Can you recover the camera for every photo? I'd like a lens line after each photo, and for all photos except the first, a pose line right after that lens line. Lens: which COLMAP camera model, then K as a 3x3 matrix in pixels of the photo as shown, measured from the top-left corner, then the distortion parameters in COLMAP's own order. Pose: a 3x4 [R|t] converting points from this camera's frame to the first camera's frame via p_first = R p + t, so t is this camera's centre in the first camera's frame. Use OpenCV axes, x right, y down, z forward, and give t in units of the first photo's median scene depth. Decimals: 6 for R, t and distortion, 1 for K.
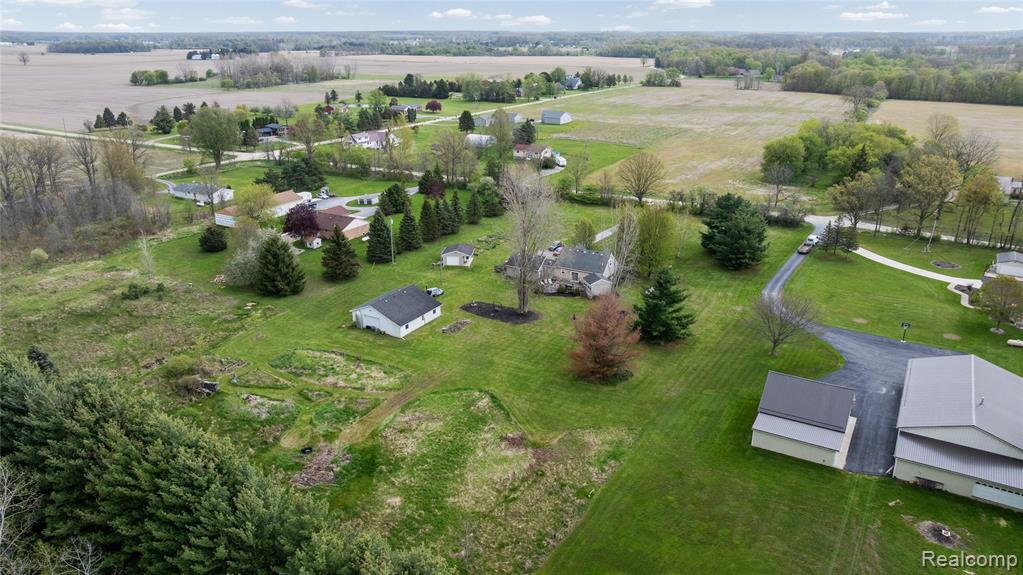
lens RADIAL K [[723.5, 0, 513.8], [0, 723.5, 287.7], [0, 0, 1]] dist [-0.019798, 0.004494]
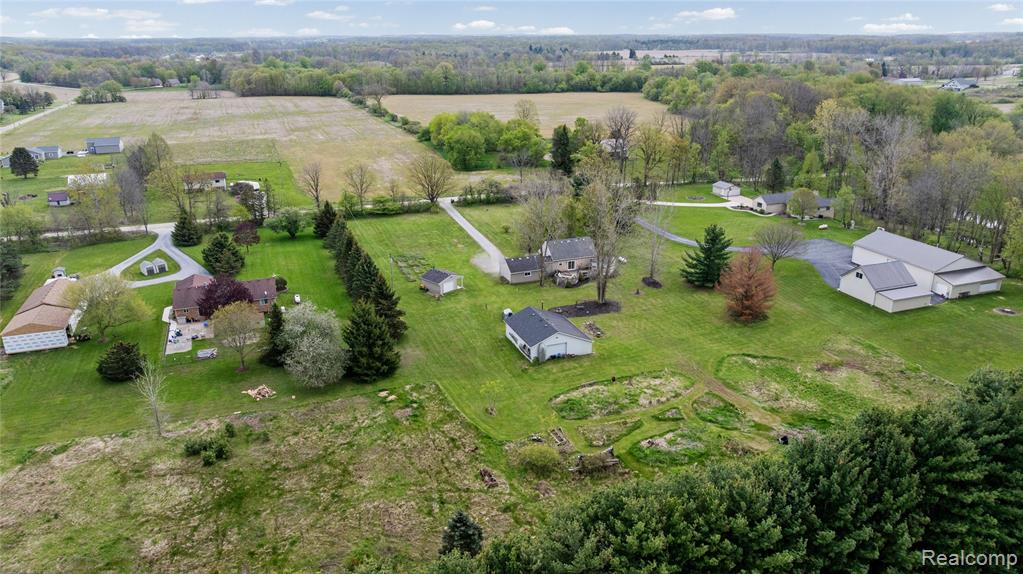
lens RADIAL K [[723.5, 0, 513.8], [0, 723.5, 287.2], [0, 0, 1]] dist [-0.019798, 0.004494]
pose [[0.632414, -0.263460, 0.728451, -0.962488], [0.267493, 0.956813, 0.113826, -0.162628], [-0.726980, 0.122870, 0.675576, 0.437152]]
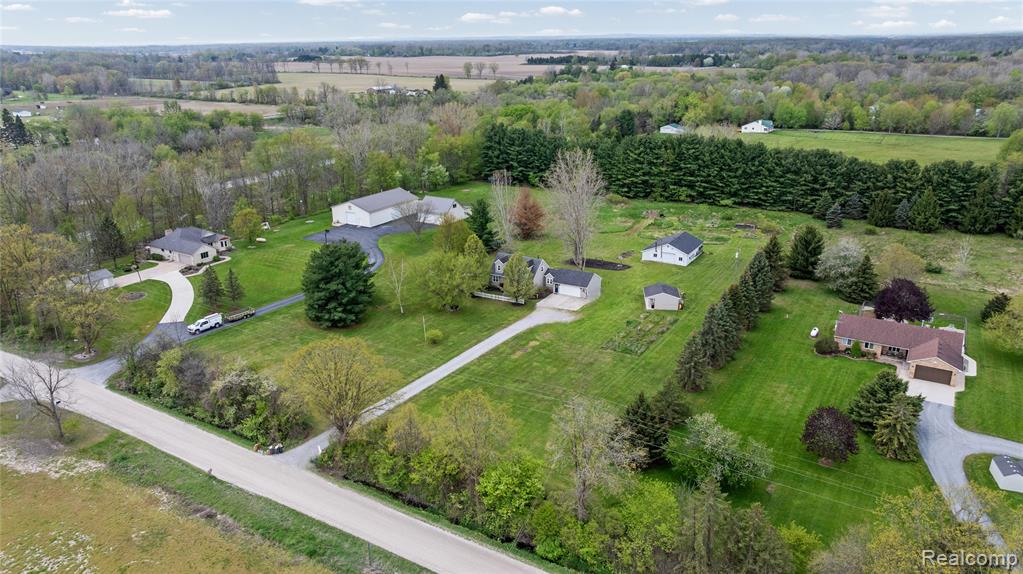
lens RADIAL K [[723.5, 0, 513.8], [0, 723.5, 287.2], [0, 0, 1]] dist [-0.019798, 0.004494]
pose [[-0.999814, 0.008076, 0.017511, 0.121283], [0.017251, 0.780348, 0.625107, -0.838155], [-0.008616, 0.625293, -0.780343, 2.335105]]
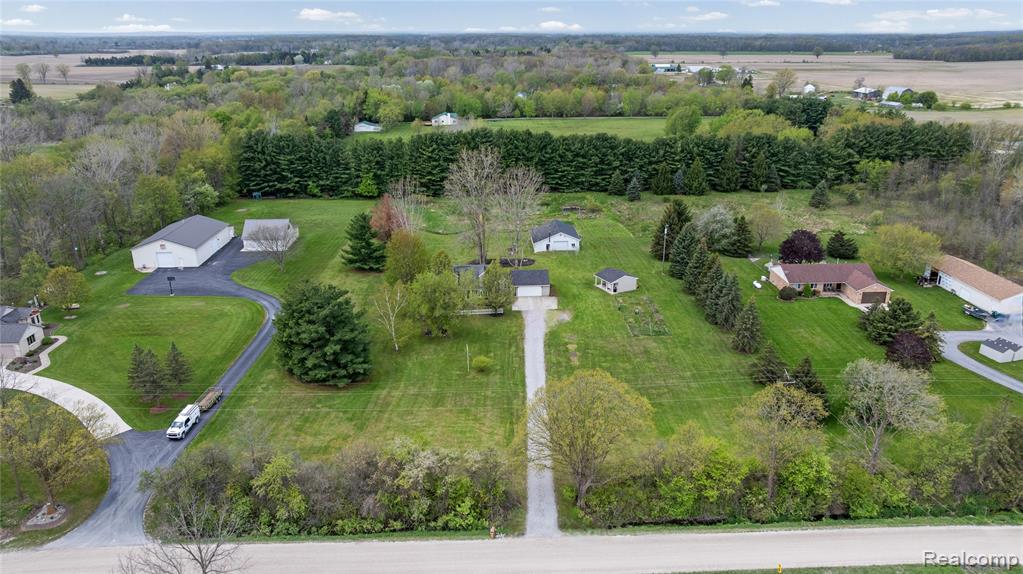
lens RADIAL K [[723.5, 0, 513.8], [0, 723.5, 287.2], [0, 0, 1]] dist [-0.019798, 0.004494]
pose [[-0.839730, 0.185904, -0.510189, 0.698392], [-0.177609, 0.793852, 0.581597, -0.762205], [0.513136, 0.578998, -0.633603, 2.118096]]
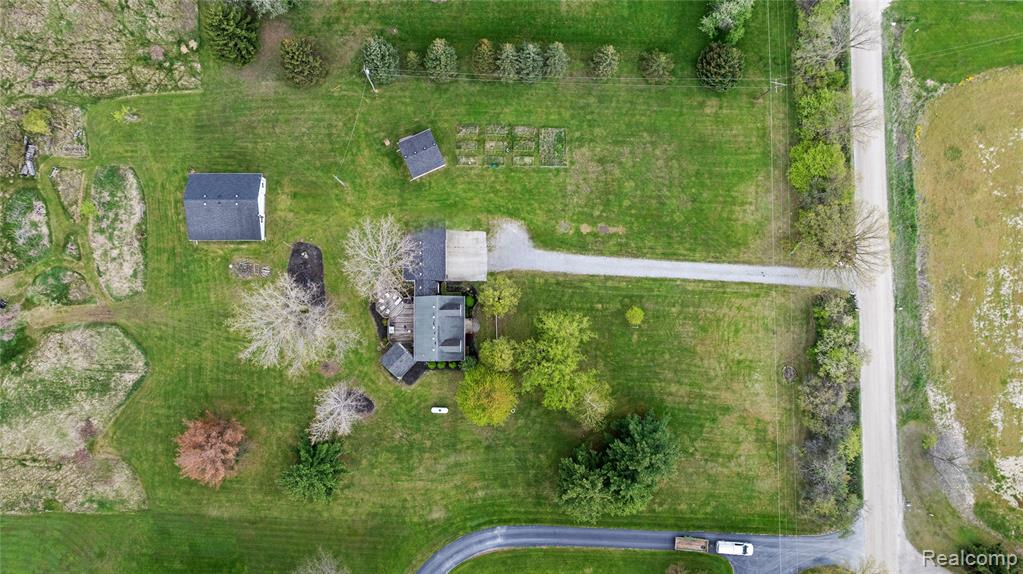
lens RADIAL K [[723.5, 0, 513.8], [0, 723.5, 287.2], [0, 0, 1]] dist [-0.019798, 0.004494]
pose [[0.498132, 0.865936, -0.044929, 0.179353], [-0.316374, 0.229750, 0.920393, -1.053470], [0.807324, -0.444262, 0.388406, 0.997019]]
